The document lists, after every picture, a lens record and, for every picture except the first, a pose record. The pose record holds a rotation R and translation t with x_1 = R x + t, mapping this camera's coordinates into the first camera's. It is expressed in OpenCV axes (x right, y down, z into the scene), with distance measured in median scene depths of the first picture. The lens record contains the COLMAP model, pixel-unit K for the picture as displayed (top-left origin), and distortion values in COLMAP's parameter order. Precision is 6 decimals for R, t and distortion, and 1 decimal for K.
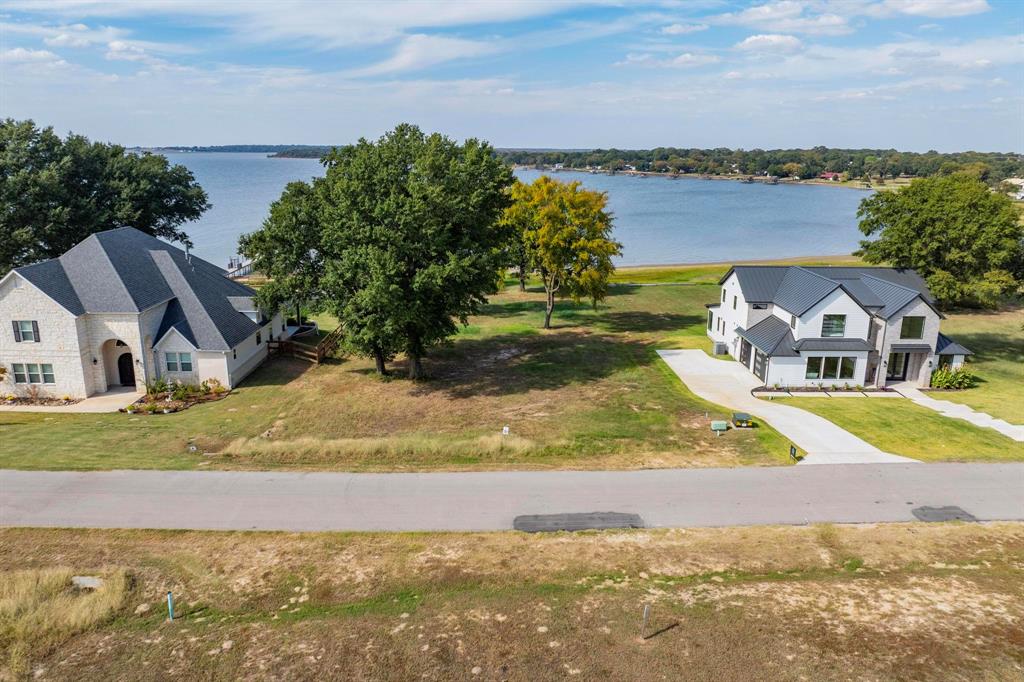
lens RADIAL K [[718.0, 0, 512.0], [0, 718.0, 341.0], [0, 0, 1]] dist [-0.041332, 0.005347]
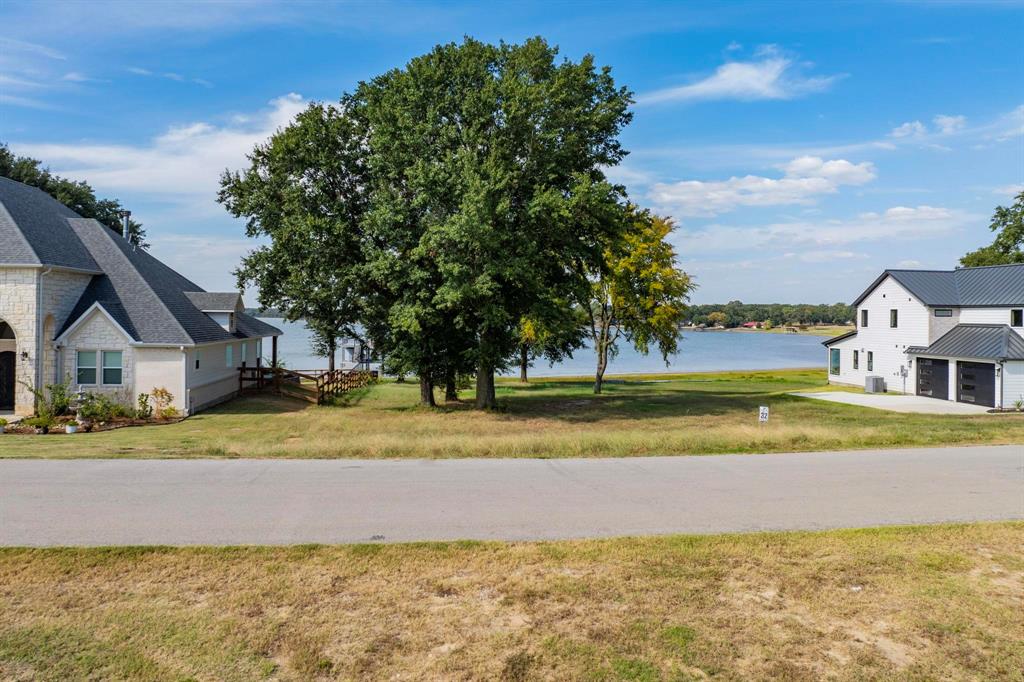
lens RADIAL K [[724.9, 0, 514.6], [0, 724.9, 309.7], [0, 0, 1]] dist [-0.038119, 0.002818]
pose [[0.993518, 0.002501, 0.113650, -0.194384], [0.027448, 0.964900, -0.261178, 0.143309], [-0.110314, 0.262605, 0.958577, 0.383547]]
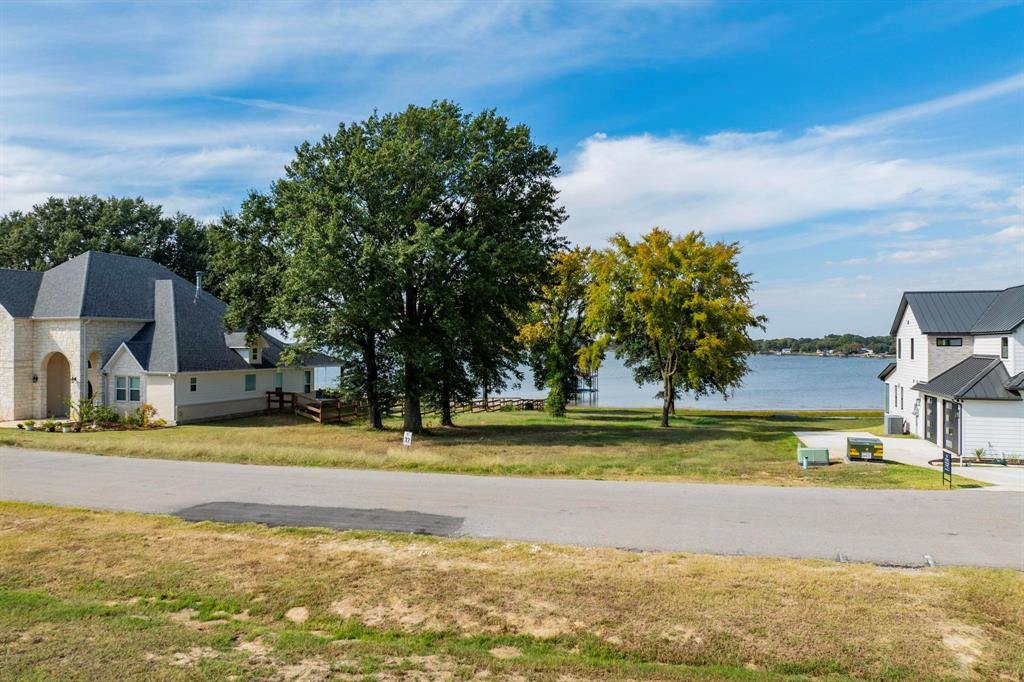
lens RADIAL K [[719.9, 0, 512.0], [0, 719.9, 341.0], [0, 0, 1]] dist [-0.050888, 0.019034]
pose [[0.952039, -0.008949, -0.305846, 0.195077], [-0.071776, 0.965150, -0.251663, 0.146971], [0.297440, 0.261545, 0.918218, 0.364579]]
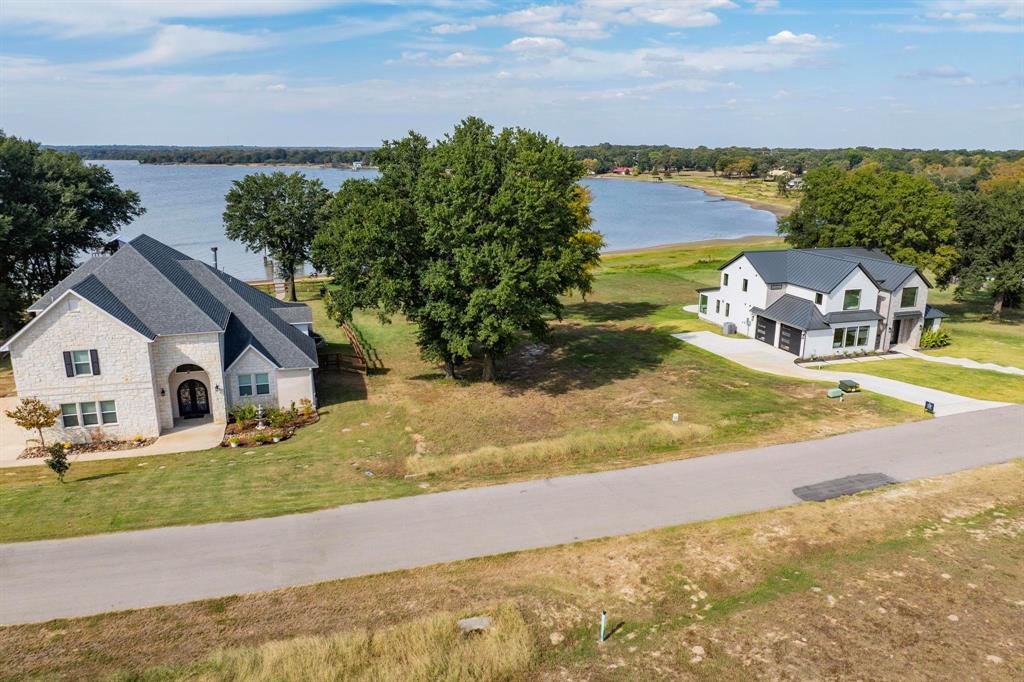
lens RADIAL K [[720.4, 0, 512.0], [0, 720.4, 341.0], [0, 0, 1]] dist [-0.038998, -0.003626]
pose [[0.958278, -0.075927, 0.275570, -0.395004], [0.075436, 0.997074, 0.012397, -0.010897], [-0.275705, 0.008908, 0.961201, 0.057770]]
